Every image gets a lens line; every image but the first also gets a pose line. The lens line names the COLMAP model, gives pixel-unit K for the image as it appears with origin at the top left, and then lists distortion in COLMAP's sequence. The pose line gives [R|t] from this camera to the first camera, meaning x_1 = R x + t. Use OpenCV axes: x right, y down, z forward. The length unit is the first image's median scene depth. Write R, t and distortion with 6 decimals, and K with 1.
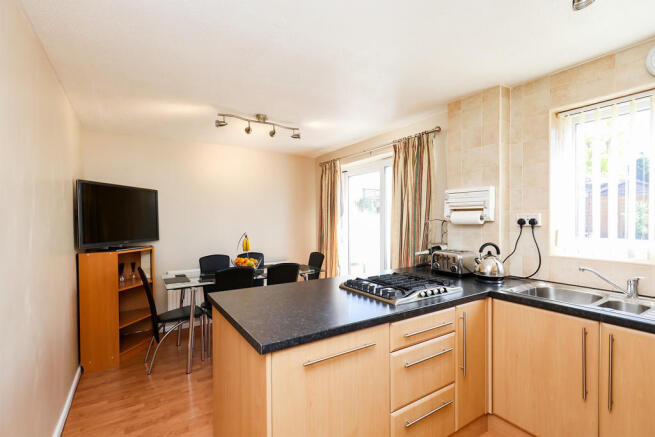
lens RADIAL K [[300.4, 0, 326.0], [0, 300.4, 222.1], [0, 0, 1]] dist [0.000554, 0.000018]
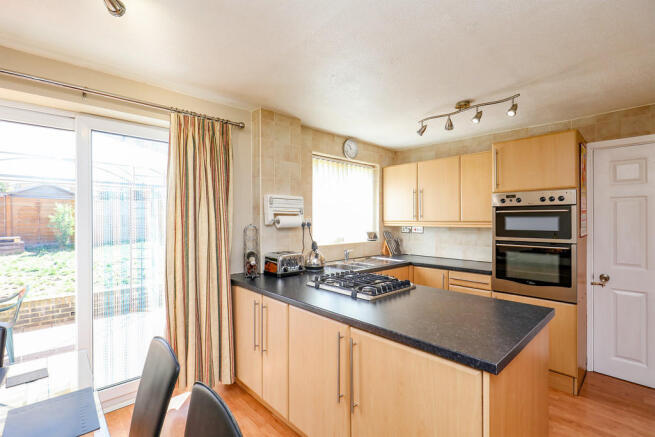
lens RADIAL K [[300.4, 0, 326.0], [0, 300.4, 222.1], [0, 0, 1]] dist [0.000554, 0.000018]
pose [[-0.172222, -0.002433, 0.985055, -0.701995], [0.011541, 0.999923, 0.004487, -0.016355], [-0.984991, 0.012141, -0.172181, 1.092240]]
